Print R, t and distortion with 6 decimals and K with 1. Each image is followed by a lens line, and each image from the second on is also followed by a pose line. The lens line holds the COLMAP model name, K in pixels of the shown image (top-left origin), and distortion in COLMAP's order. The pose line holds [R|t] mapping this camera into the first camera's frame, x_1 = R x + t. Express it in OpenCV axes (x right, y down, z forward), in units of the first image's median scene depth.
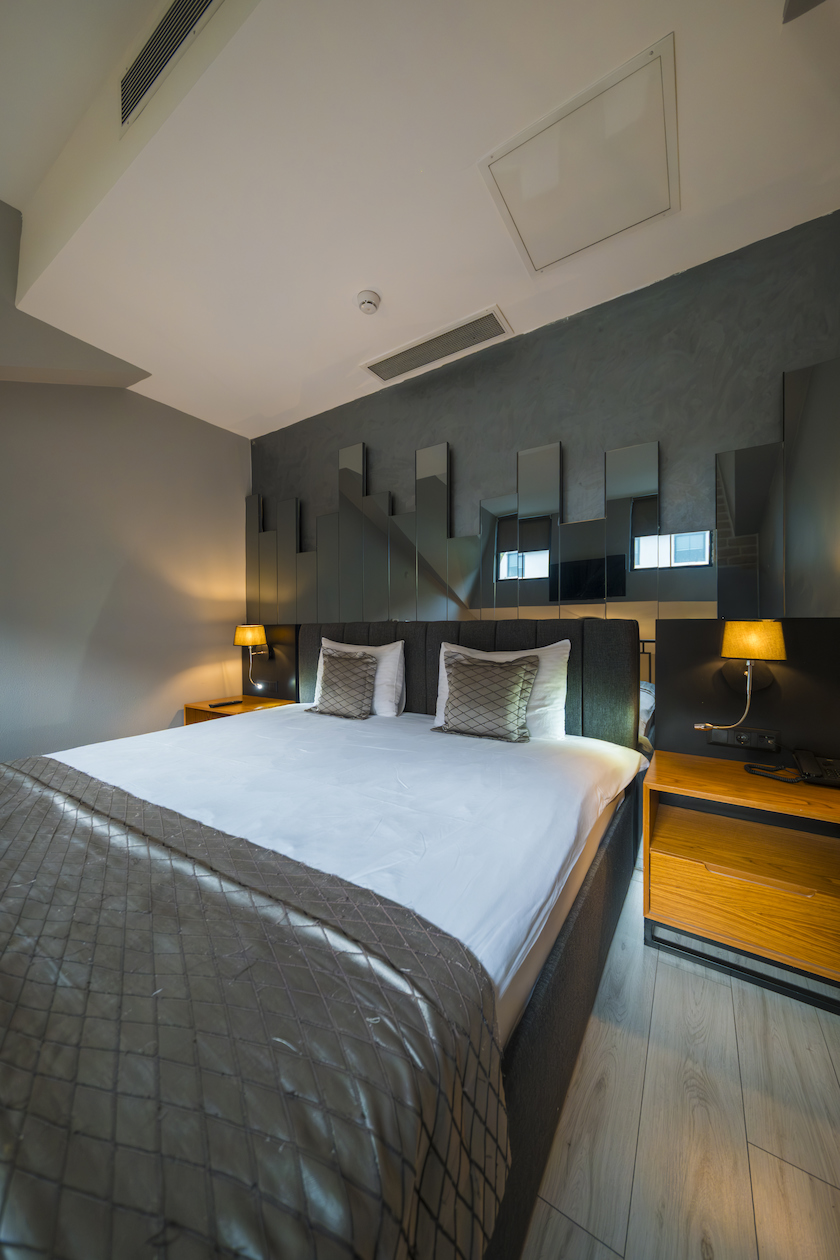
lens RADIAL K [[429.2, 0, 423.0], [0, 429.2, 632.1], [0, 0, 1]] dist [0.001643, 0.000071]
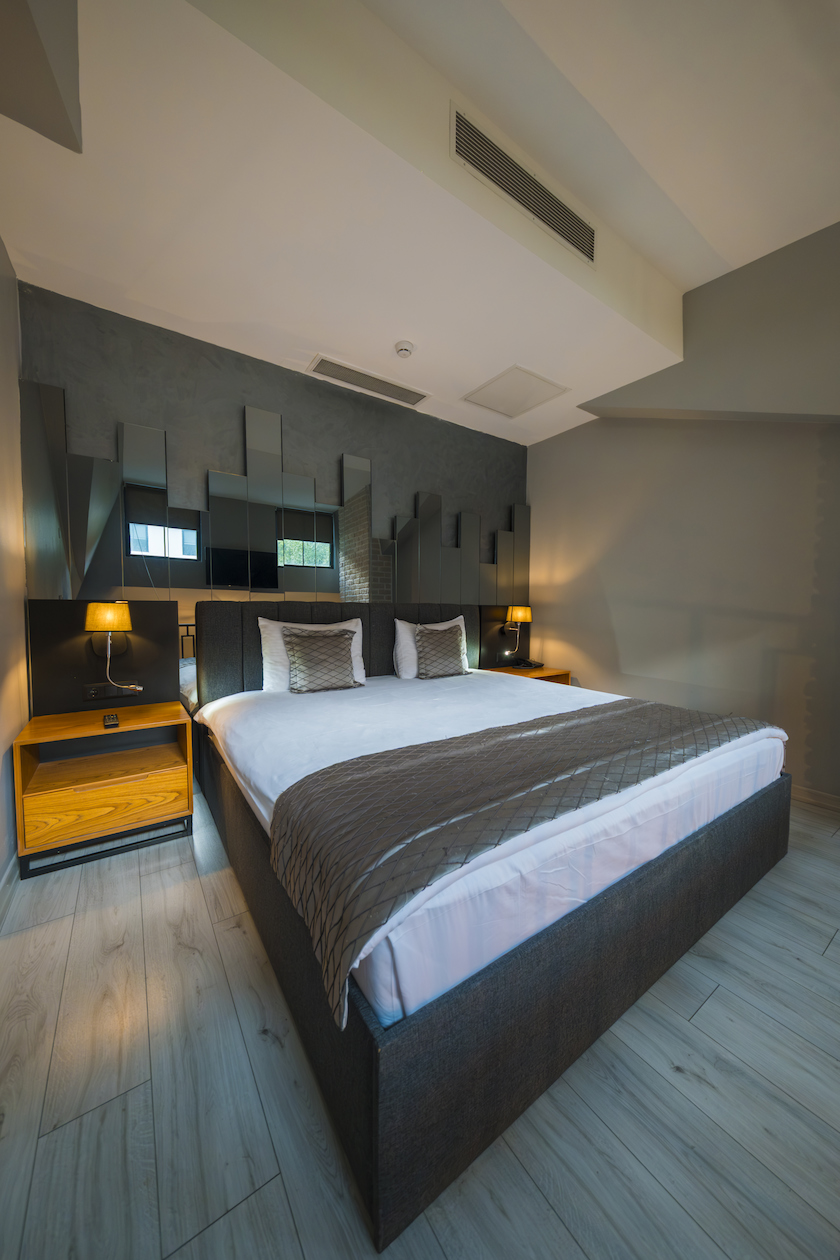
lens RADIAL K [[429.2, 0, 423.0], [0, 429.2, 632.1], [0, 0, 1]] dist [0.001643, 0.000071]
pose [[0.371719, -0.040855, 0.927446, -1.098585], [0.004775, 0.999102, 0.042097, 0.008236], [-0.928333, -0.011220, 0.371581, 0.394409]]
